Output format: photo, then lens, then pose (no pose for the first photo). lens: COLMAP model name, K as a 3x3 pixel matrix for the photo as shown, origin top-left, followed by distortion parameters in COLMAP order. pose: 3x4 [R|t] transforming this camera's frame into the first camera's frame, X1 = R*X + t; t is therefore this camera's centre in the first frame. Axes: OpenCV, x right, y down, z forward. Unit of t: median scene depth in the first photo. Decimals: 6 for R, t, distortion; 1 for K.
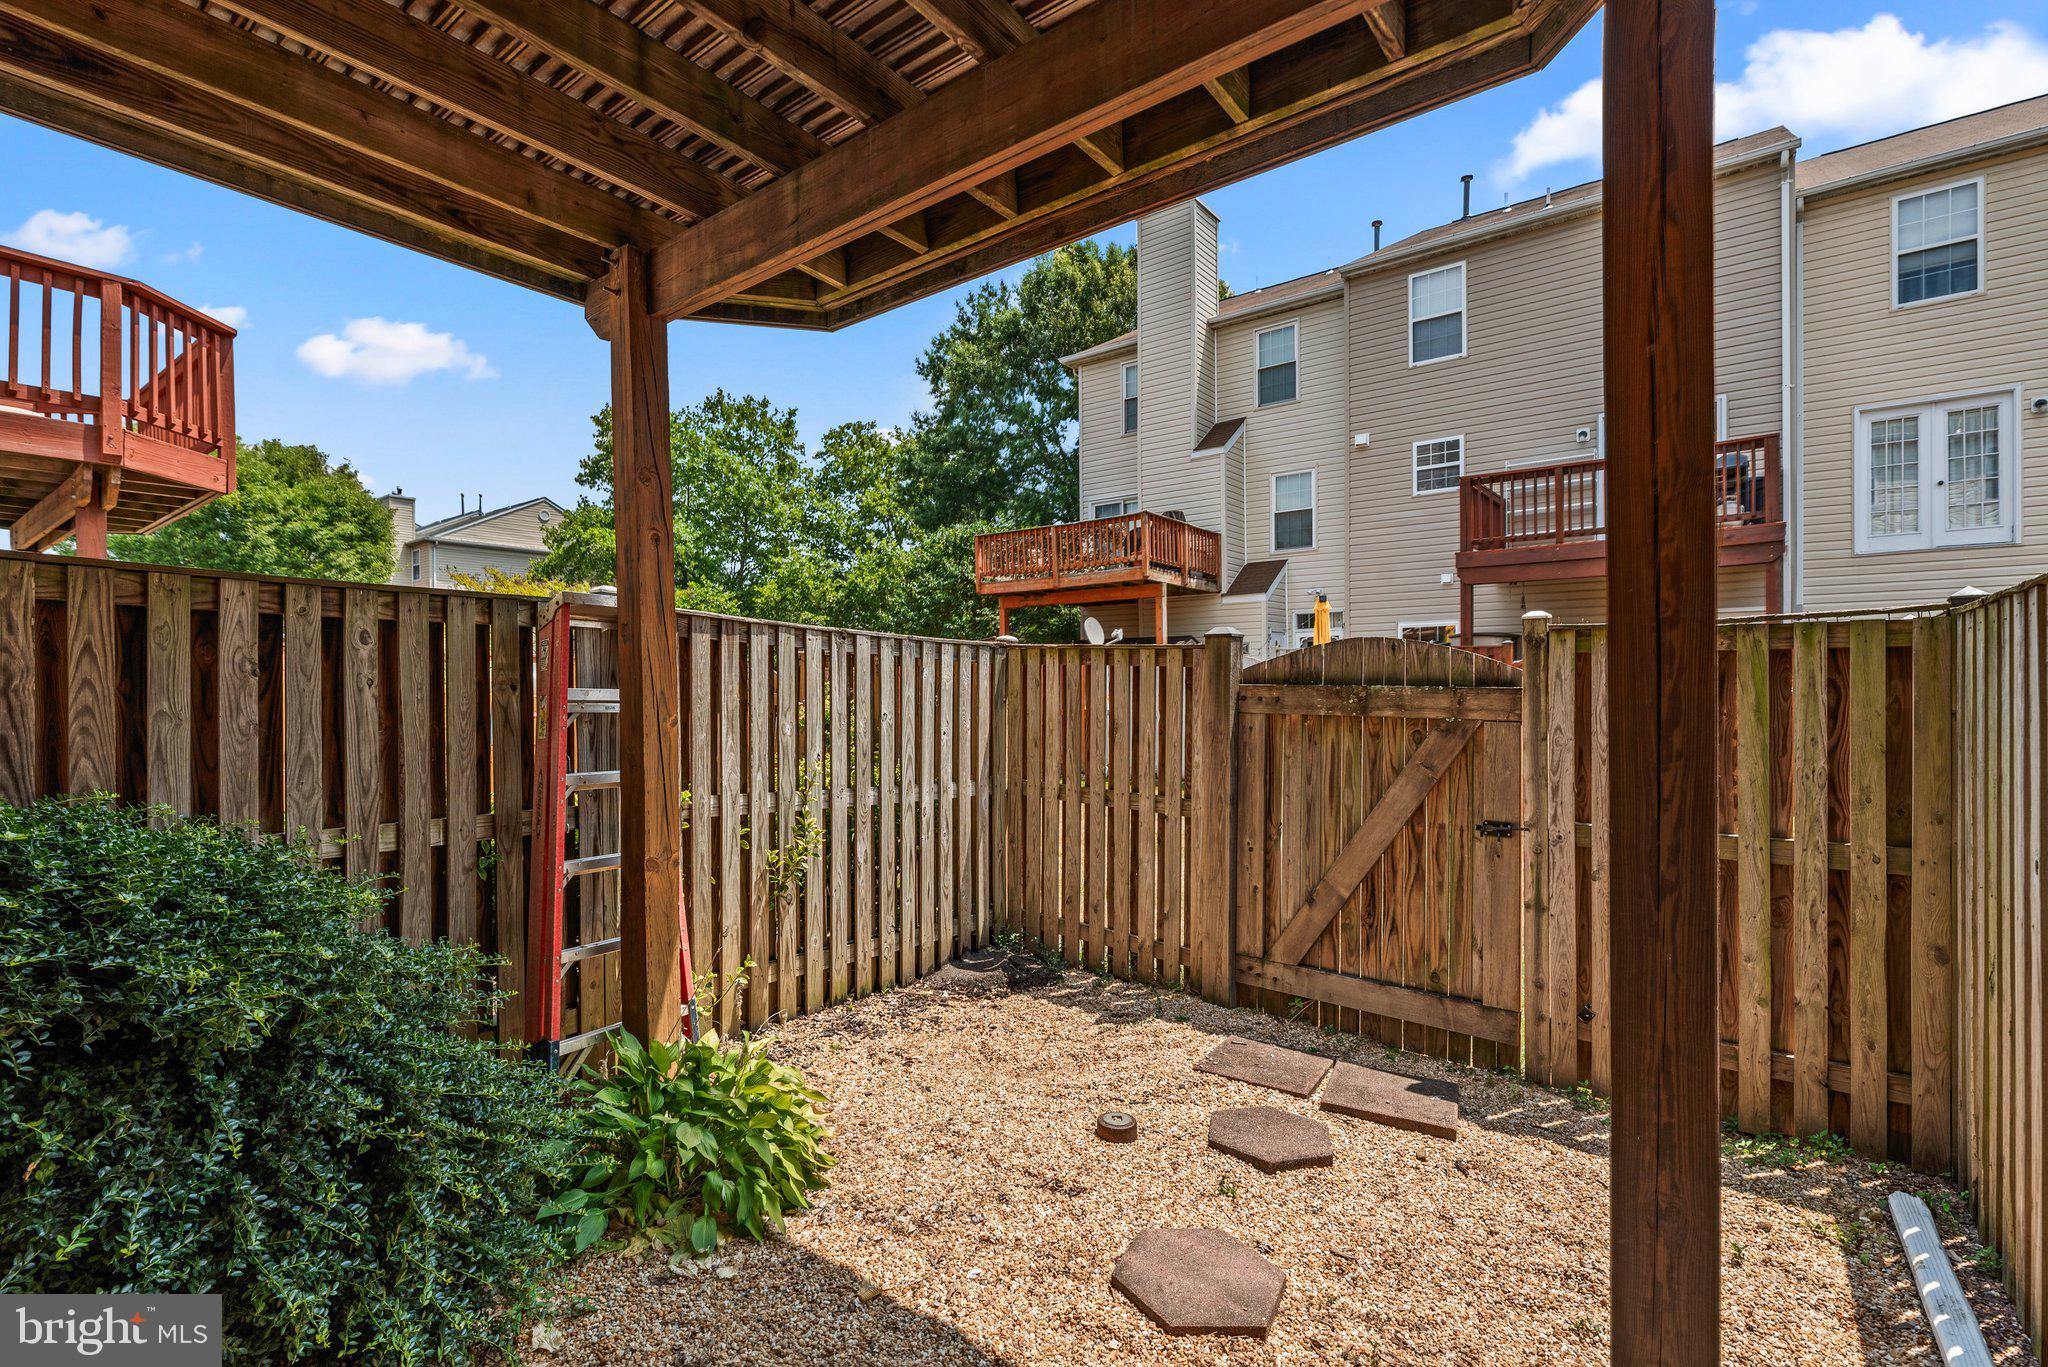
lens RADIAL K [[916.7, 0, 1029.1], [0, 916.7, 689.4], [0, 0, 1]] dist [0.000228, 0.000613]
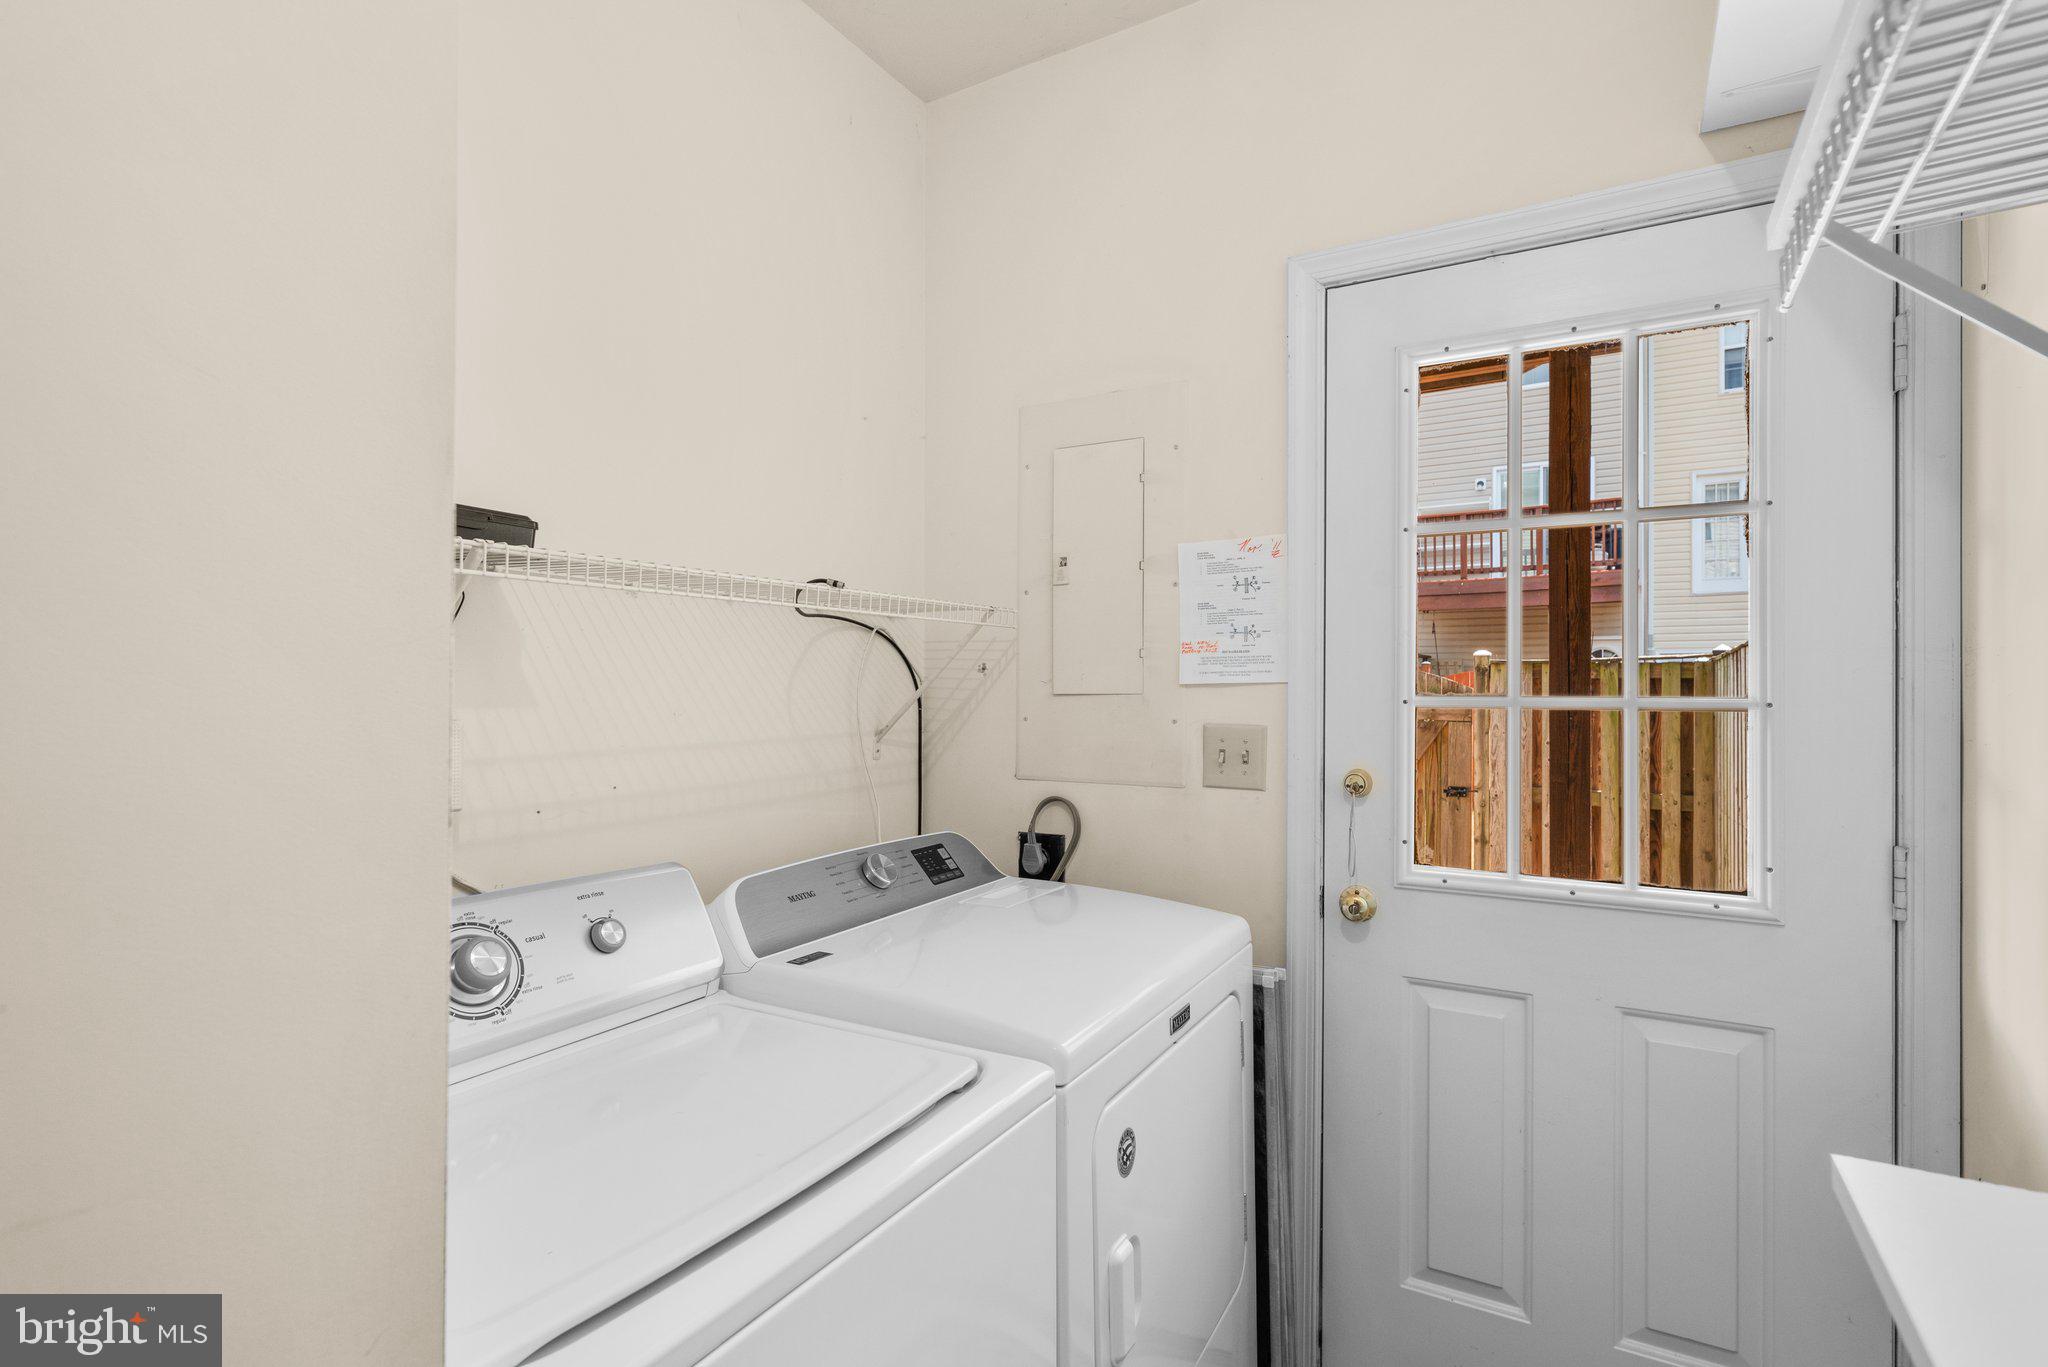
lens RADIAL K [[978.8, 0, 1021.5], [0, 978.8, 682.1], [0, 0, 1]] dist [0.000398, 0.000007]
pose [[0.992661, 0.013497, 0.120175, -0.427787], [-0.011581, 0.999795, -0.016629, 0.004573], [-0.120375, 0.015115, 0.992613, -0.562250]]
